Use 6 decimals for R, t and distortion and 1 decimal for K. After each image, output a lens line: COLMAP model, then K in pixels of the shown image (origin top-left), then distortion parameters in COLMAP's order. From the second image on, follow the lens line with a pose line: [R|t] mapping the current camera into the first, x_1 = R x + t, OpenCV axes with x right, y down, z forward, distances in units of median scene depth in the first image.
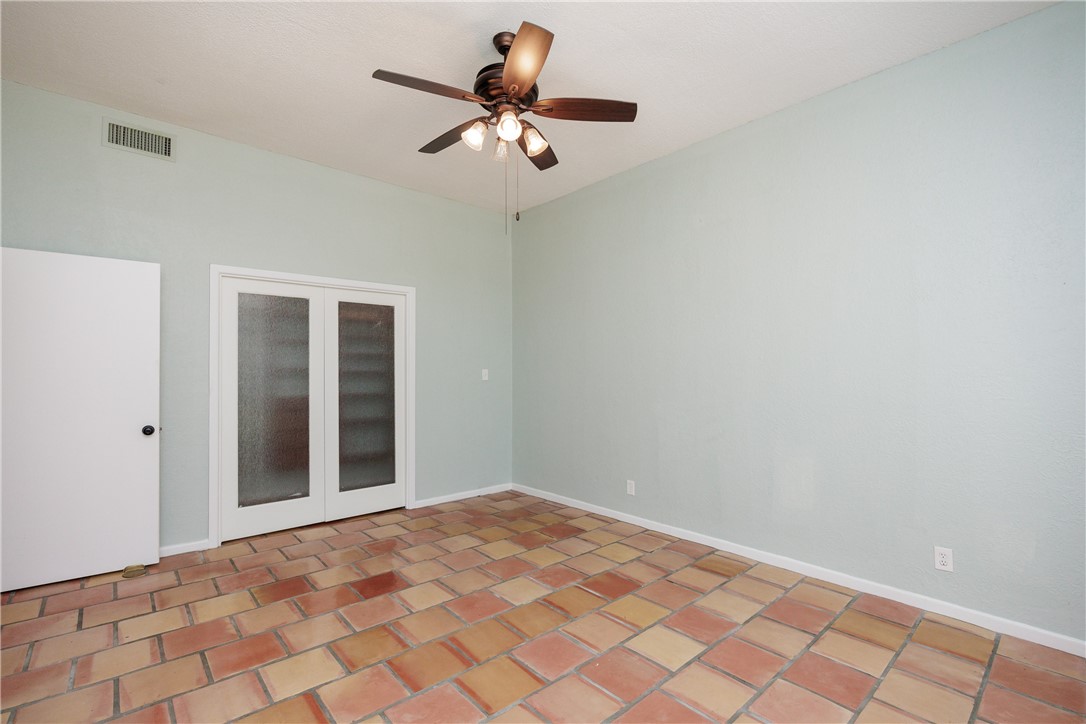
lens RADIAL K [[485.4, 0, 535.2], [0, 485.4, 362.3], [0, 0, 1]] dist [-0.014719, 0.000348]
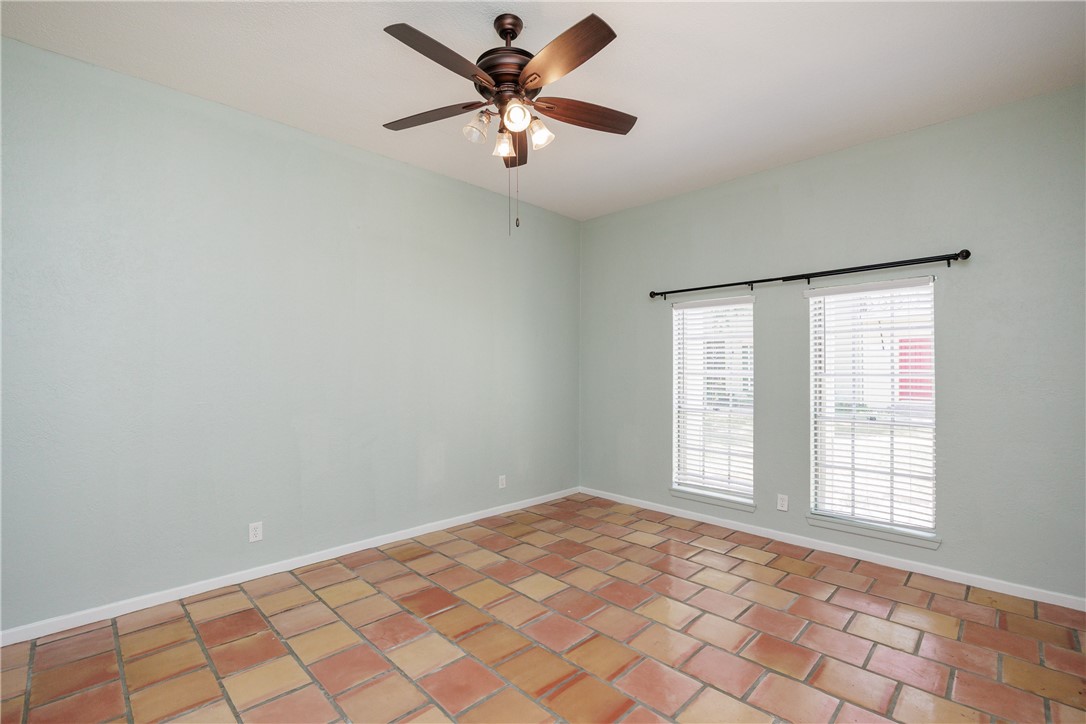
lens RADIAL K [[485.4, 0, 535.7], [0, 485.4, 367.9], [0, 0, 1]] dist [-0.014719, 0.000348]
pose [[-0.061208, 0.001467, 0.998124, -0.866327], [-0.019932, 0.999798, -0.002692, -0.014007], [-0.997926, -0.020060, -0.061167, 0.885131]]
